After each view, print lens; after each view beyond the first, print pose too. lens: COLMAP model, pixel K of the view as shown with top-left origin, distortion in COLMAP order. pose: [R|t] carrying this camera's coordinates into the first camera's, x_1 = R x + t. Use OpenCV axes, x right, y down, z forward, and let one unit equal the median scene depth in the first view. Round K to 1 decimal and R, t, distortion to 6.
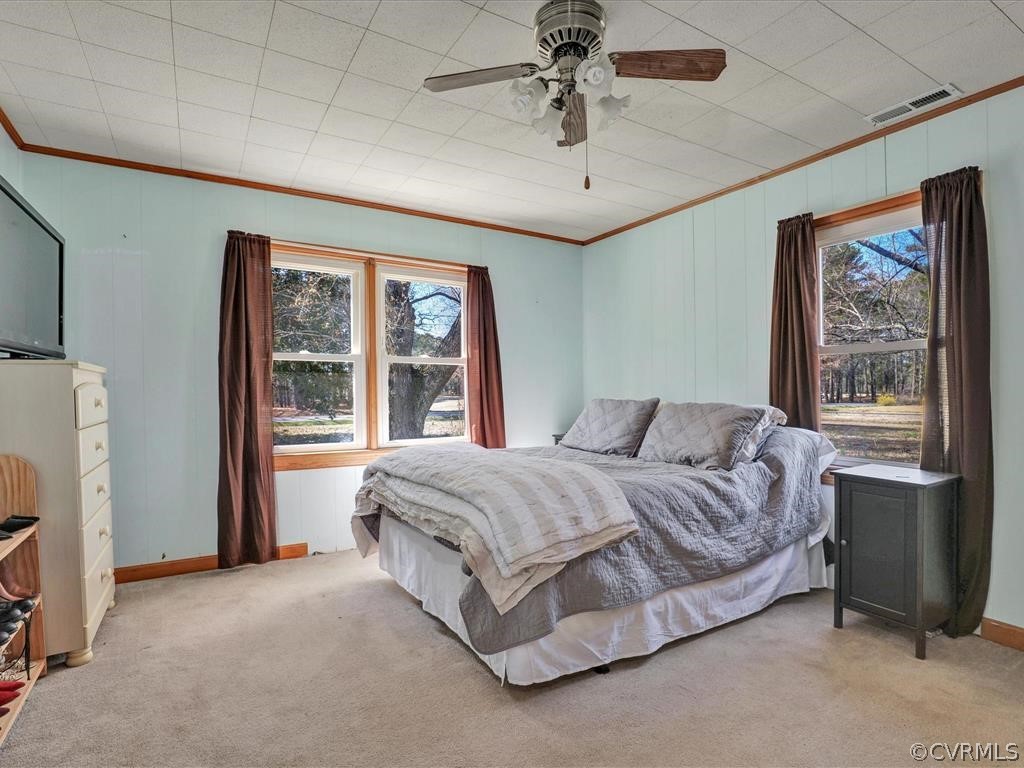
lens RADIAL K [[534.5, 0, 515.2], [0, 534.5, 388.7], [0, 0, 1]] dist [-0.024148, 0.002181]
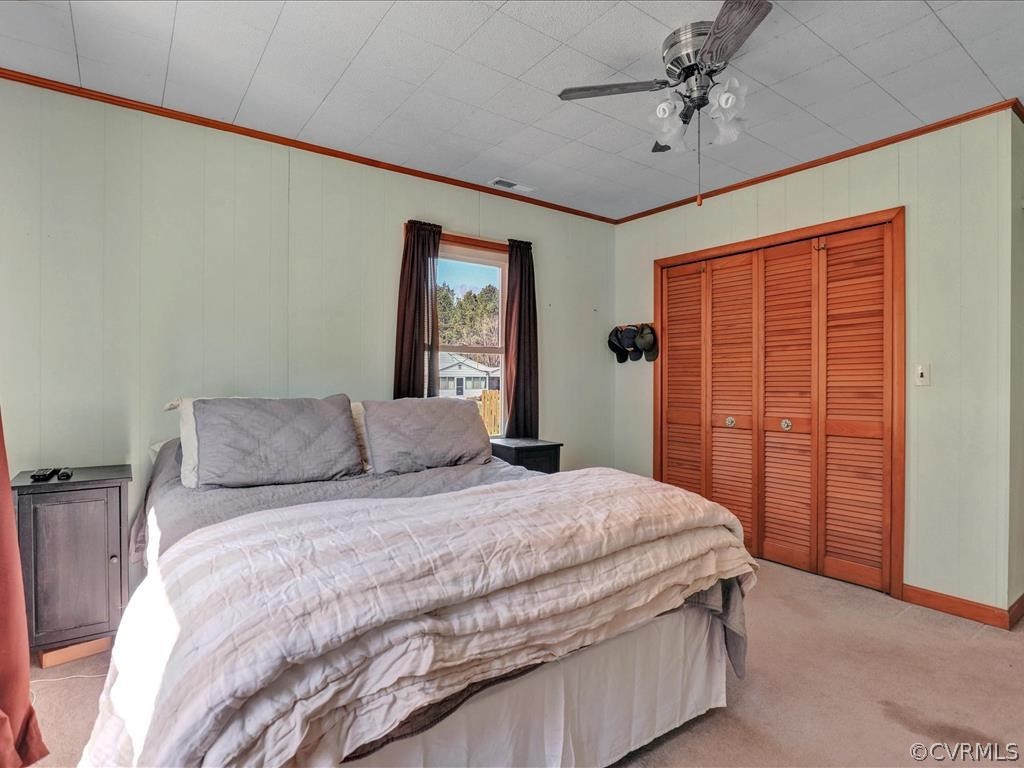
lens RADIAL K [[534.5, 0, 515.2], [0, 534.5, 388.7], [0, 0, 1]] dist [-0.024148, 0.002181]
pose [[-0.094030, -0.003317, 0.995564, -0.677615], [0.006803, 0.999969, 0.003974, 0.009138], [-0.995546, 0.007147, -0.094005, 1.110059]]
